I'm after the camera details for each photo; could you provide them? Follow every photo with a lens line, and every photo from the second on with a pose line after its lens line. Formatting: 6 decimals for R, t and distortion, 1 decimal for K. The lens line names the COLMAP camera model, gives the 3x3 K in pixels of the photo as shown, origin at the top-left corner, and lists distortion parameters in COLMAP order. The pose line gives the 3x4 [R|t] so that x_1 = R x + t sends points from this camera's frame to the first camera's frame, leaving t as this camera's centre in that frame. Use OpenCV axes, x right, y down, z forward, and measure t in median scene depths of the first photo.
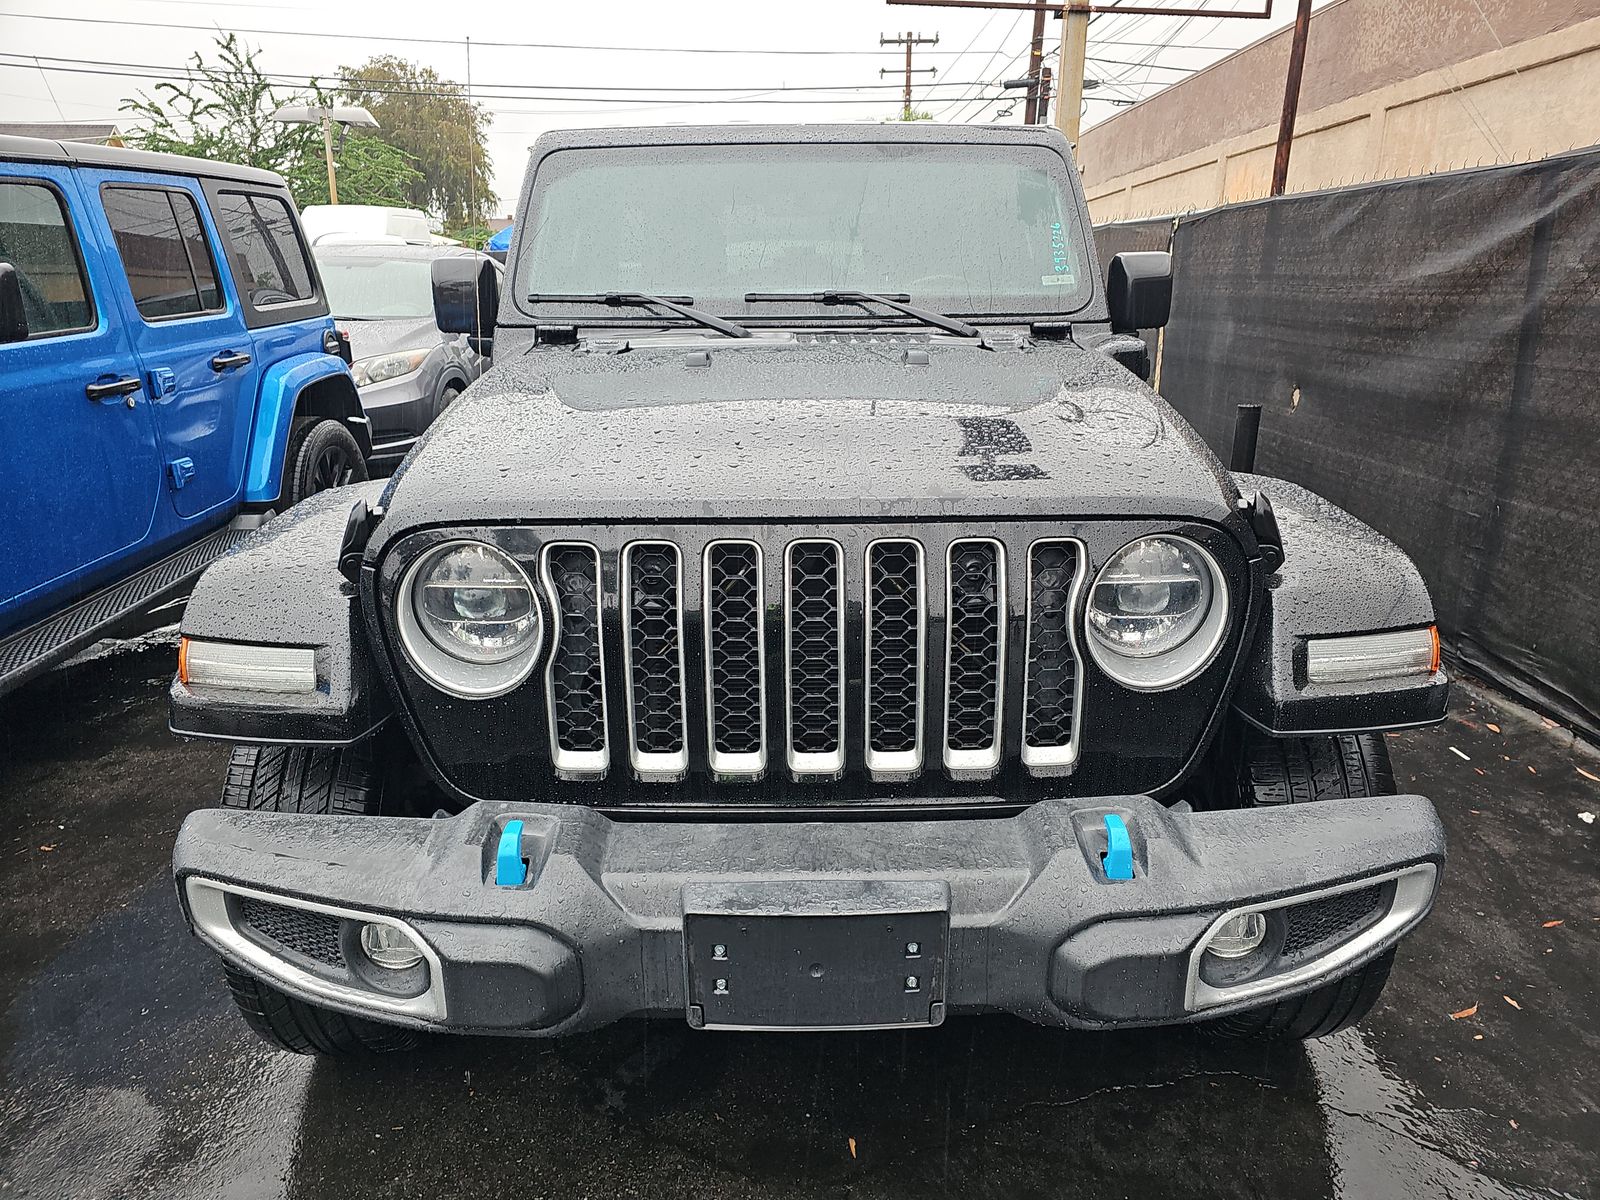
lens RADIAL K [[1043.6, 0, 814.8], [0, 1043.6, 610.8], [0, 0, 1]] dist [0.044324, -0.037920]
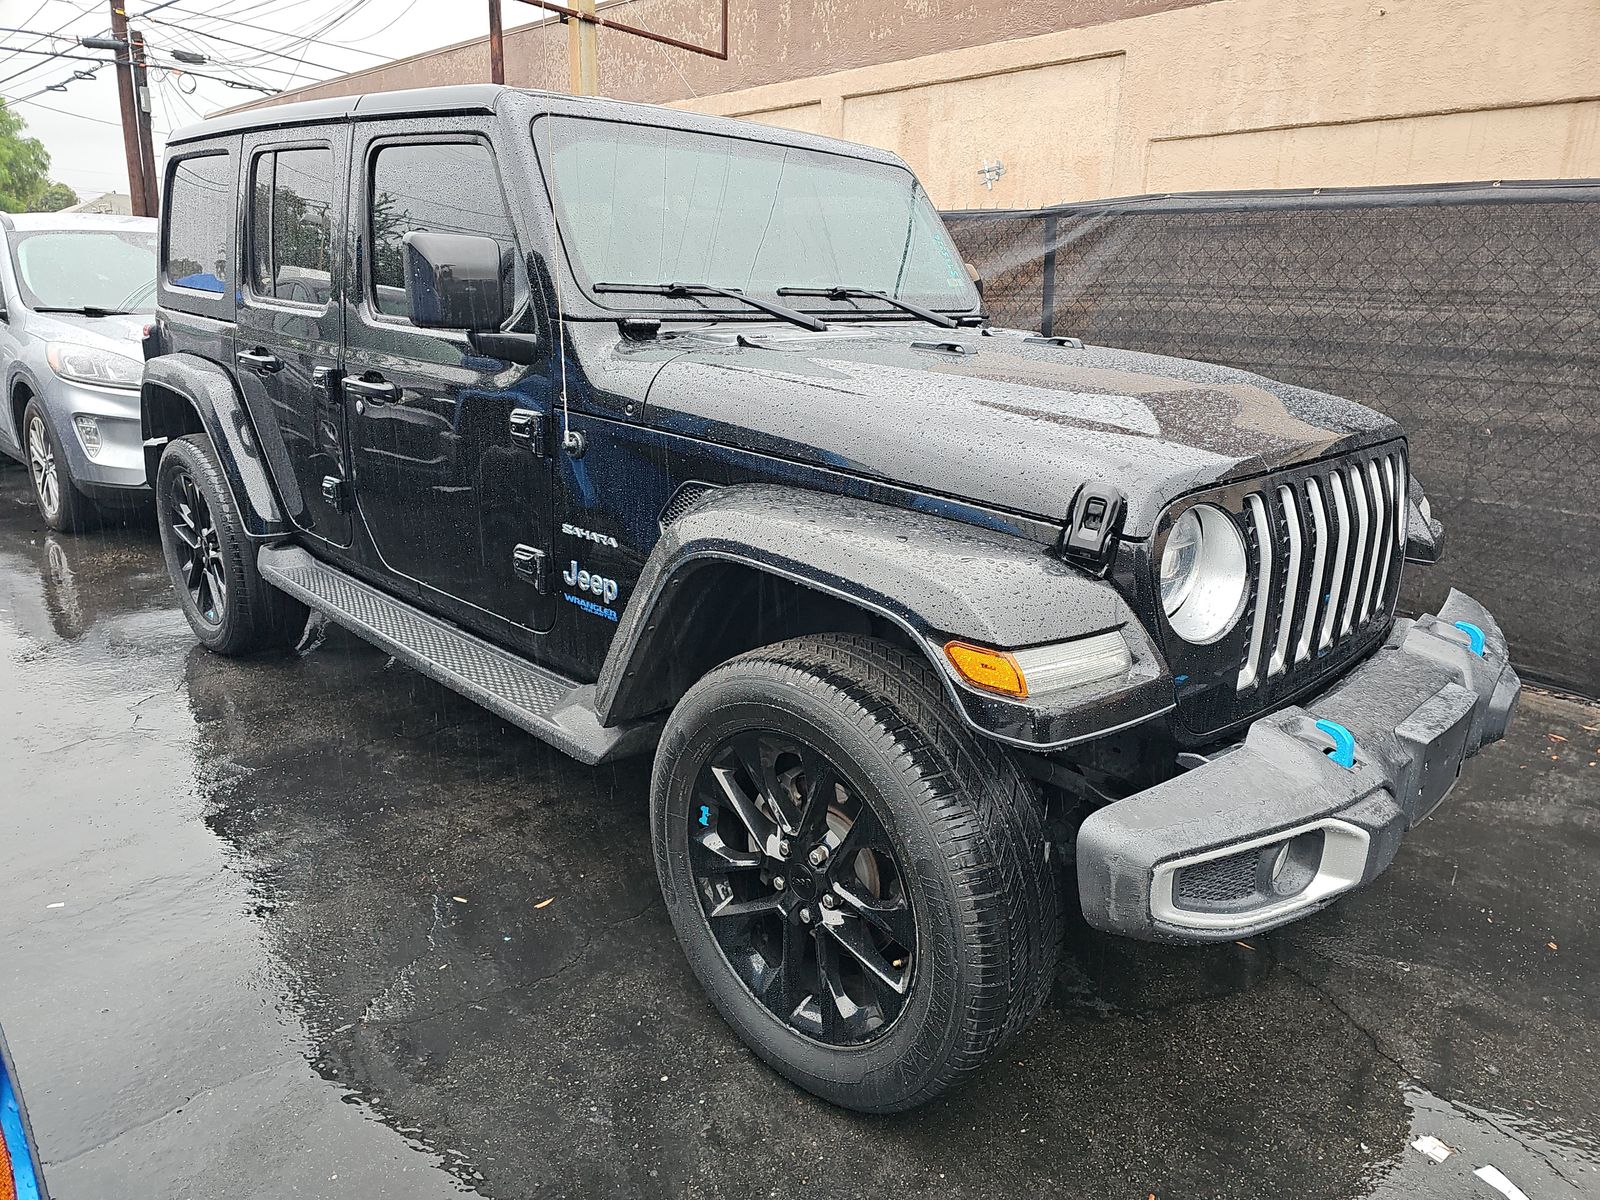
lens RADIAL K [[1043.6, 0, 814.8], [0, 1043.6, 610.8], [0, 0, 1]] dist [0.044324, -0.037920]
pose [[0.711440, -0.185321, 0.677871, -0.714543], [0.186853, 0.979764, 0.071748, -0.056982], [-0.677451, 0.075617, 0.731671, 0.234881]]
